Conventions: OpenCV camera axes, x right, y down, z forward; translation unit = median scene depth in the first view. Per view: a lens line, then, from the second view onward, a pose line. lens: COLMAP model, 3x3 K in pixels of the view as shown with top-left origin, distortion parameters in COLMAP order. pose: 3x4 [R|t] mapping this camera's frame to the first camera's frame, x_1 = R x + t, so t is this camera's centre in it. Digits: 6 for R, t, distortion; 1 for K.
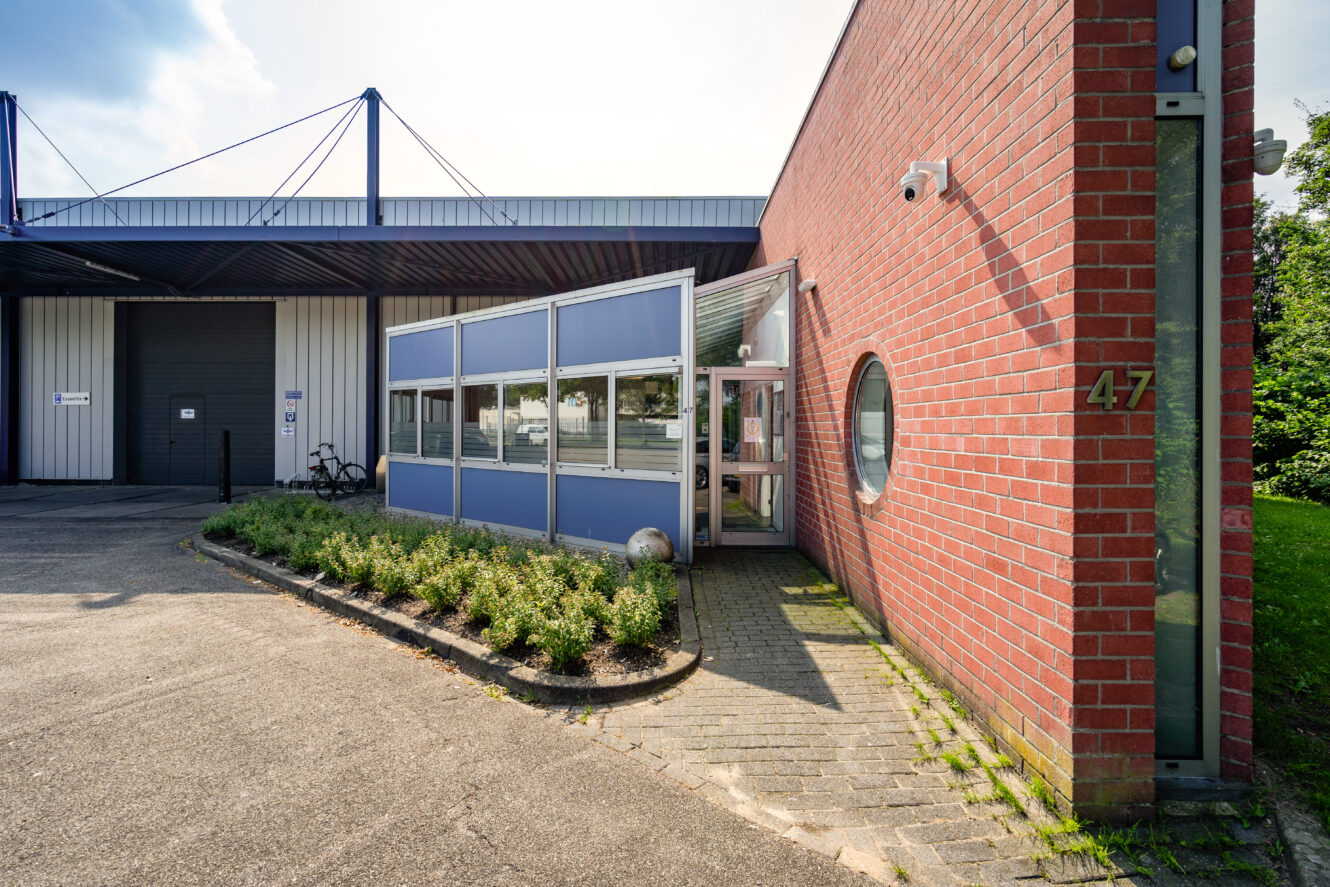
lens RADIAL K [[609.4, 0, 656.4], [0, 609.4, 424.1], [0, 0, 1]] dist [-0.002070, 0.001434]
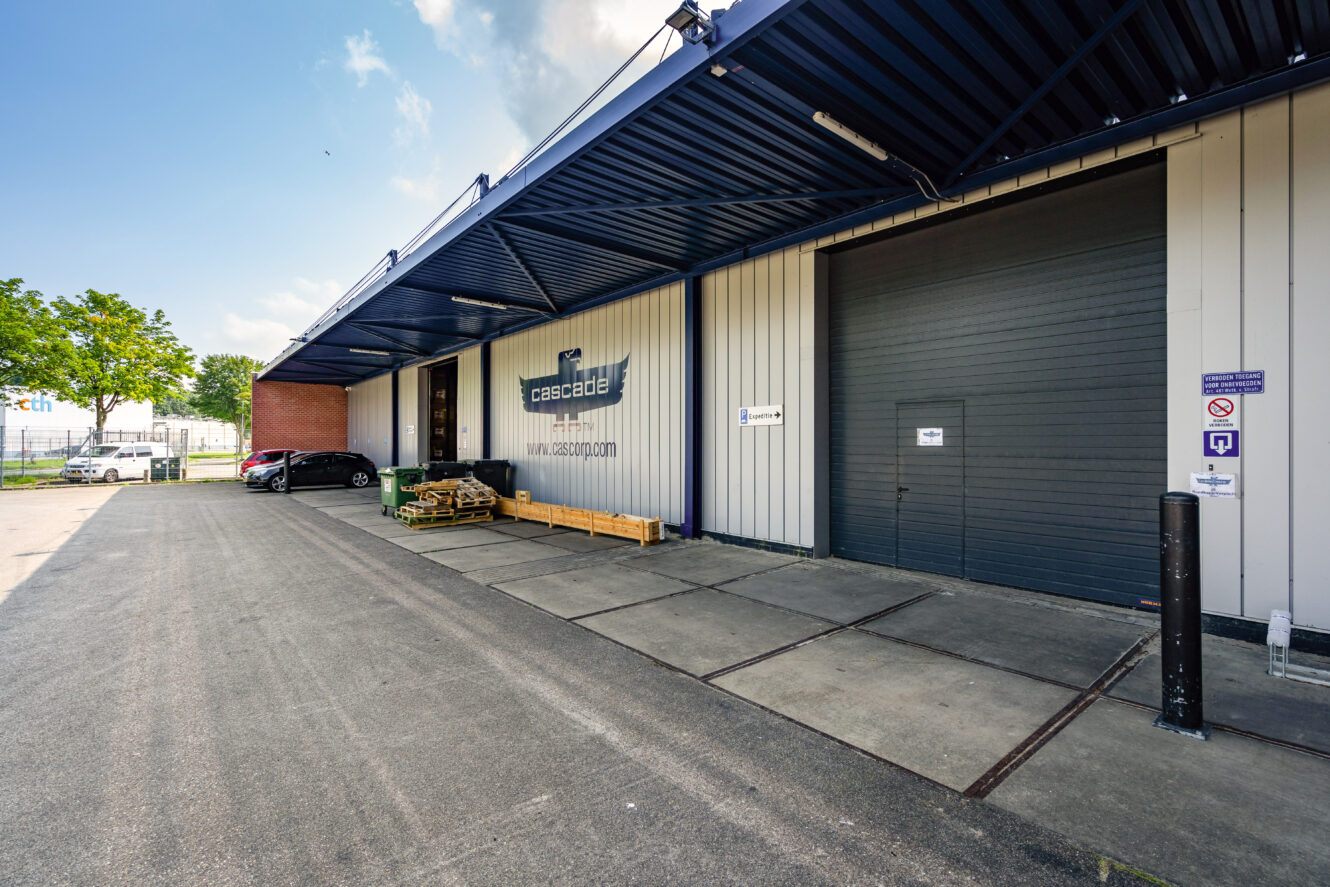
lens RADIAL K [[609.4, 0, 656.8], [0, 609.4, 440.8], [0, 0, 1]] dist [-0.002070, 0.001434]
pose [[0.649663, -0.005194, -0.760204, -0.627037], [0.006350, 0.999979, -0.001405, -0.017039], [0.760196, -0.003915, 0.649682, 0.576354]]
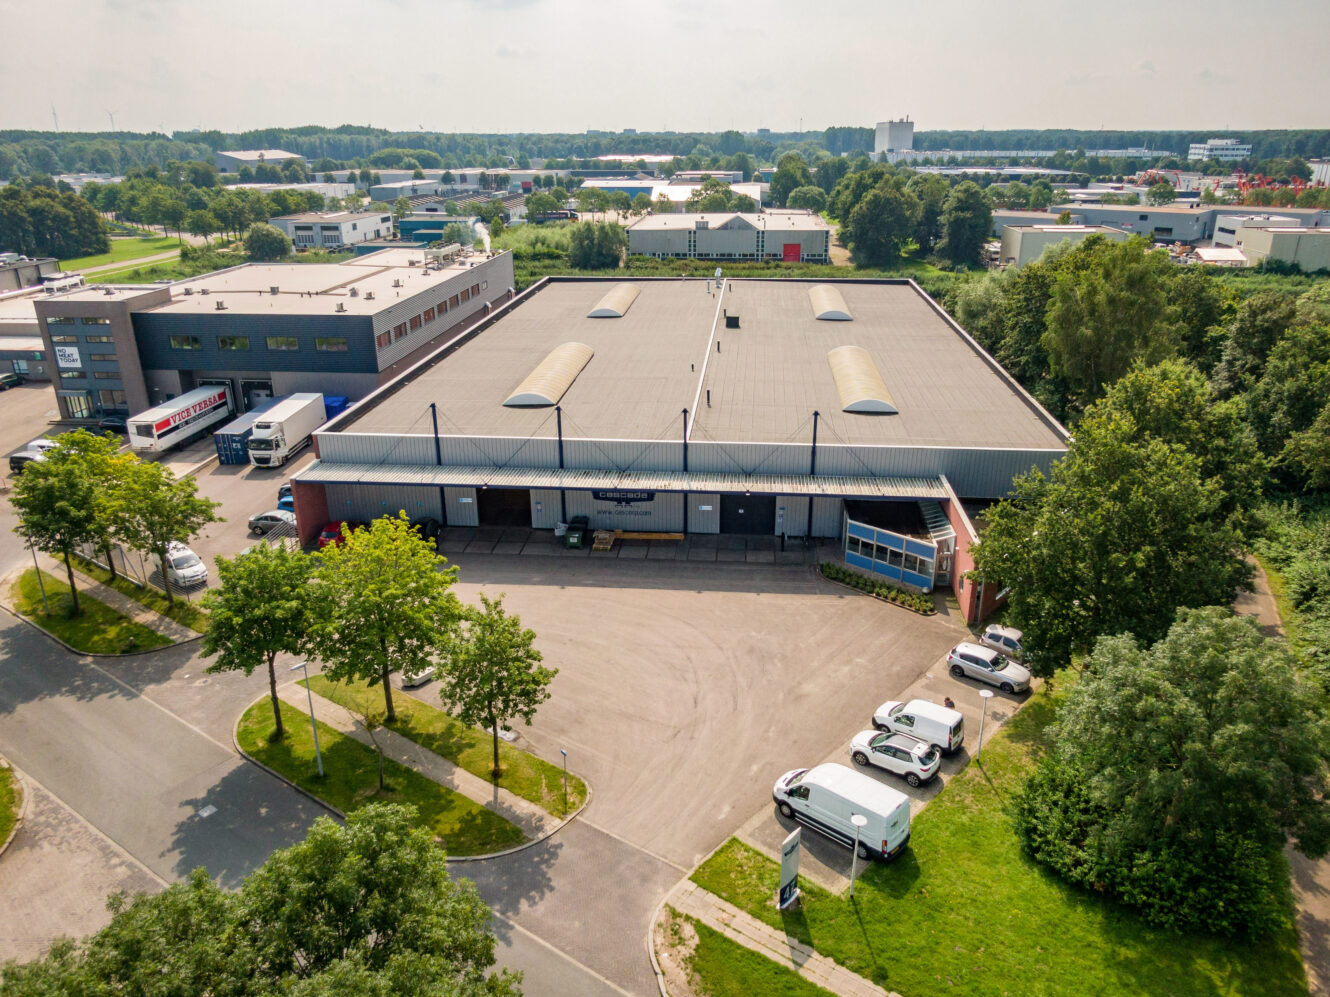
lens RADIAL K [[945.6, 0, 669.8], [0, 945.6, 504.8], [0, 0, 1]] dist [0.023173, -0.043141]
pose [[0.997820, 0.017387, -0.063659, -0.982933], [0.007545, 0.928282, 0.371801, -2.051967], [0.065558, -0.371471, 0.926127, -3.787463]]
